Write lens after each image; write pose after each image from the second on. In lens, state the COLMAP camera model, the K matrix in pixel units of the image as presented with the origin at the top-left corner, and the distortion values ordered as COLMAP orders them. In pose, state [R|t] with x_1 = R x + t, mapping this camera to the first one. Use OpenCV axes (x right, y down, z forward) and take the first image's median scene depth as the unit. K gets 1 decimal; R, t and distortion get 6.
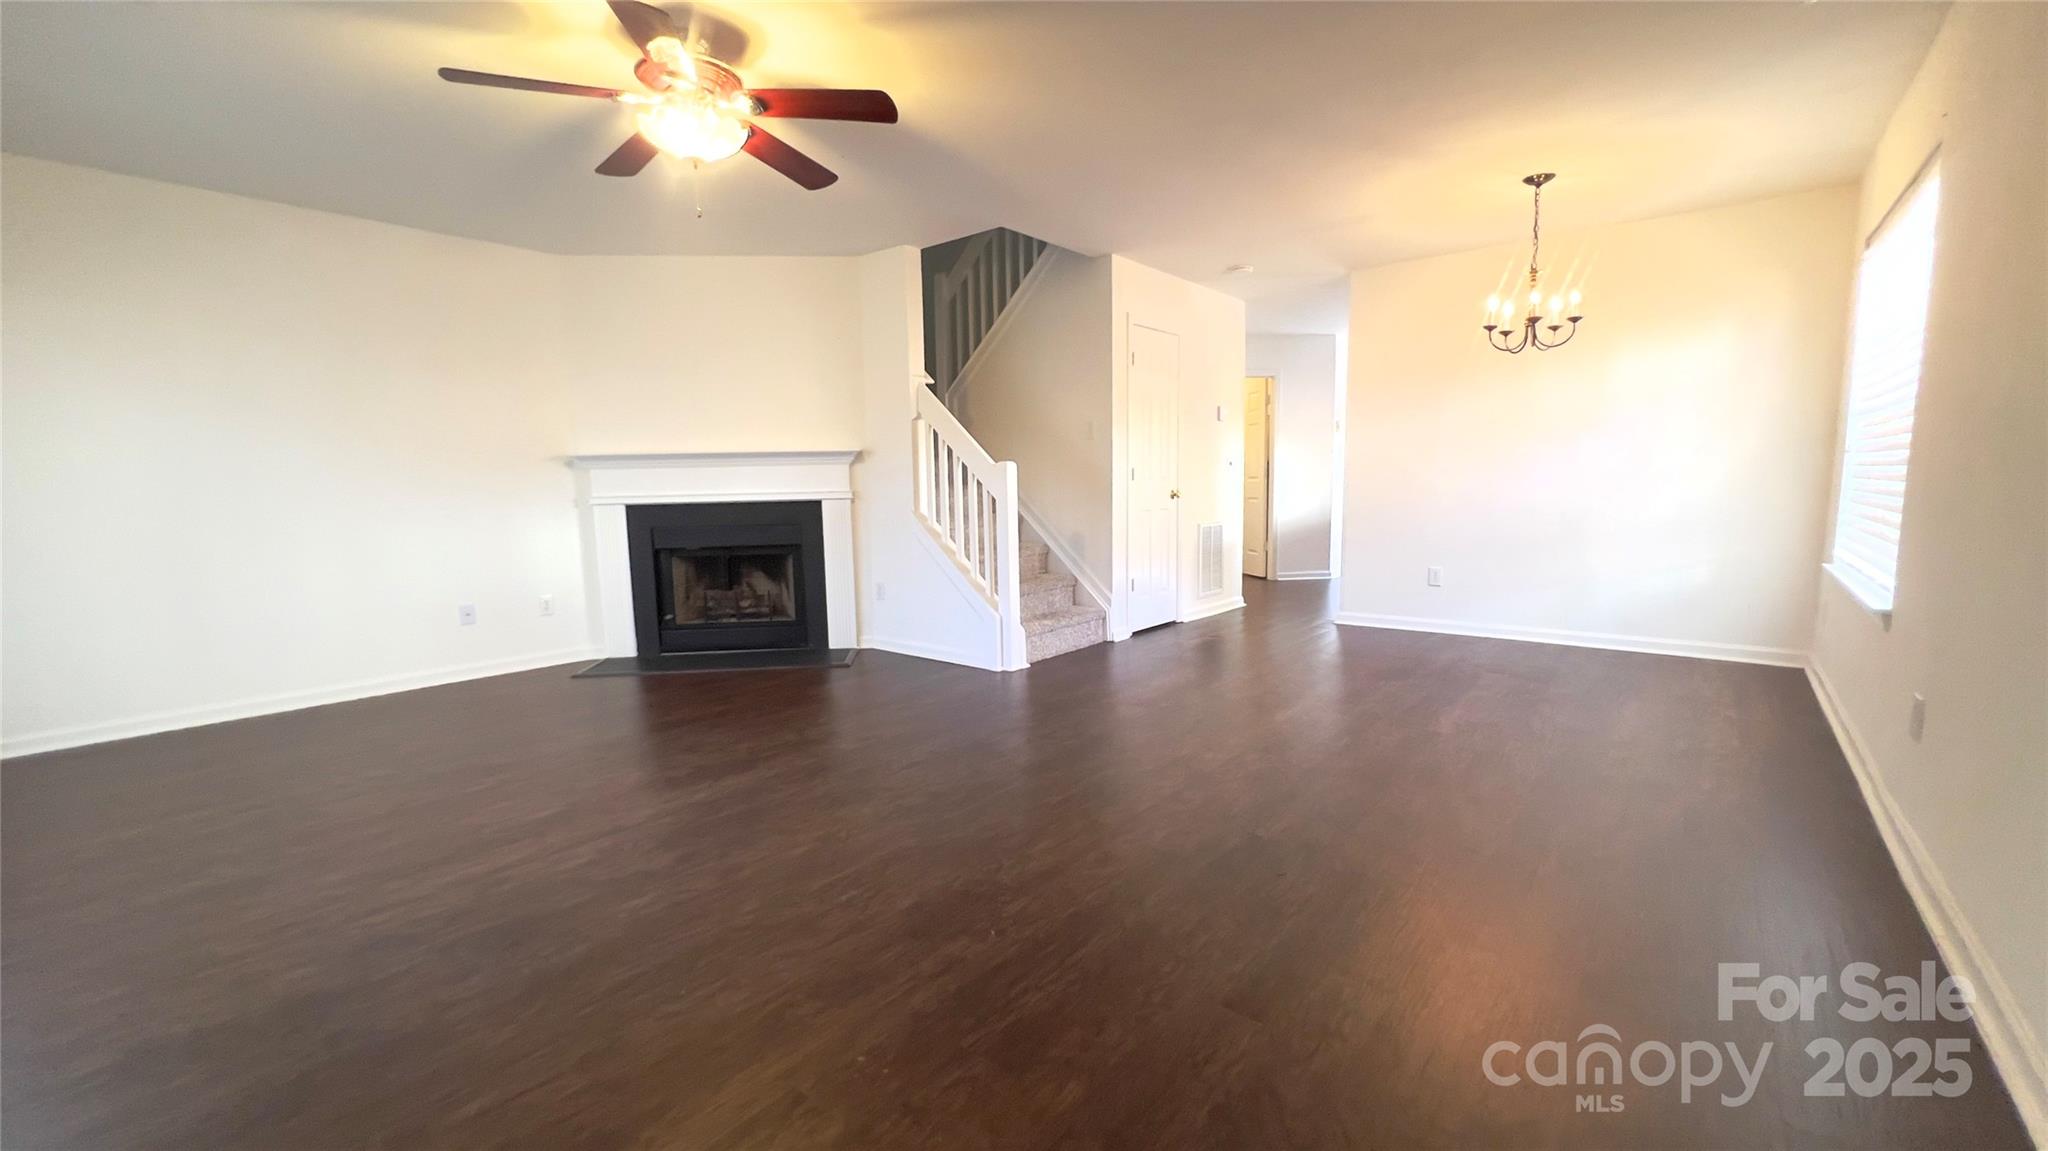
lens RADIAL K [[813.5, 0, 1018.4], [0, 813.5, 578.5], [0, 0, 1]] dist [-0.003676, 0.000691]
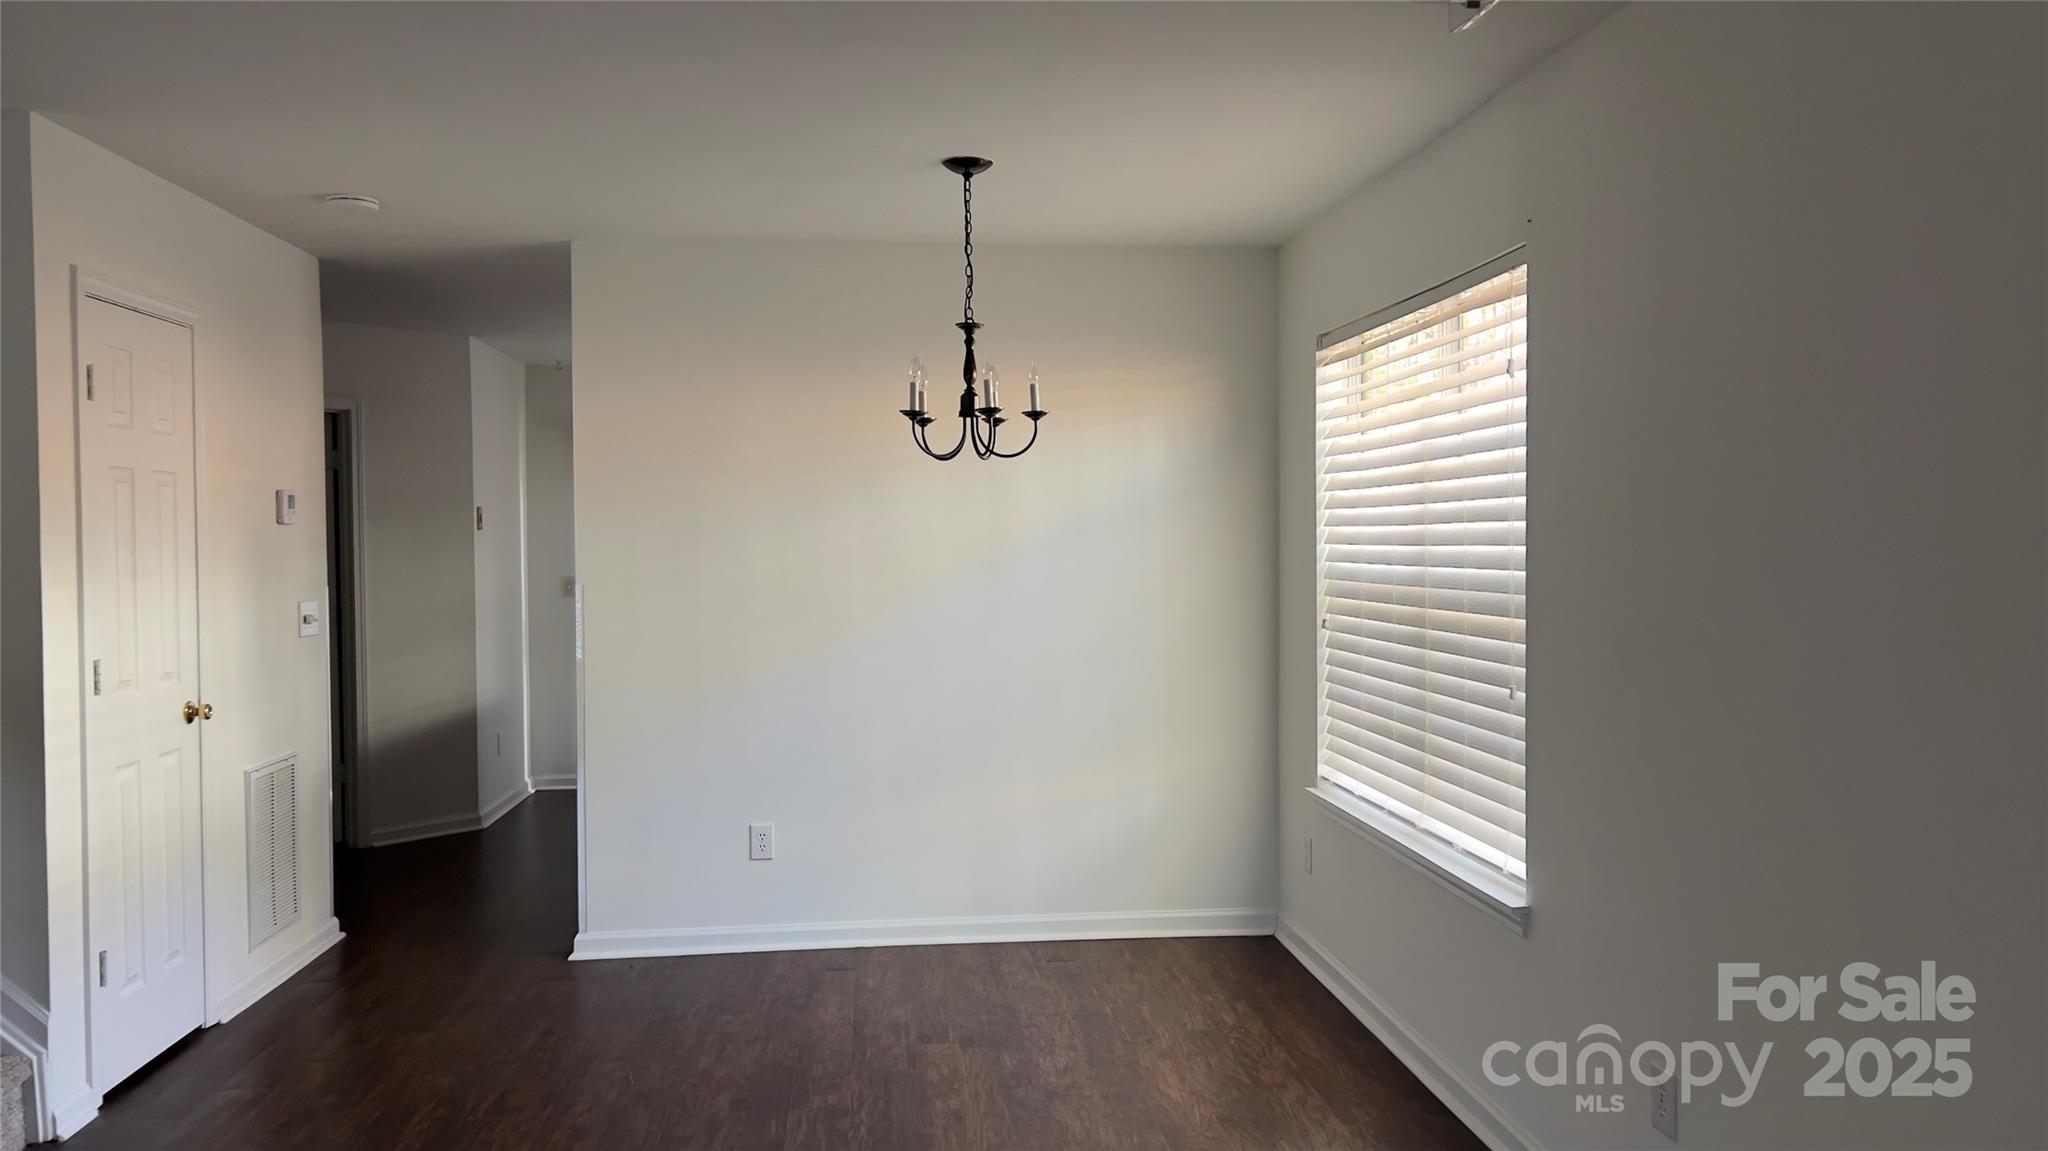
lens RADIAL K [[1545.4, 0, 1031.8], [0, 1545.4, 574.4], [0, 0, 1]] dist [0.015692, -0.011461]
pose [[0.693238, -0.004469, 0.720694, -0.081908], [0.081221, 0.994095, -0.071963, -0.090730], [-0.716117, 0.108423, 0.689508, 0.182464]]
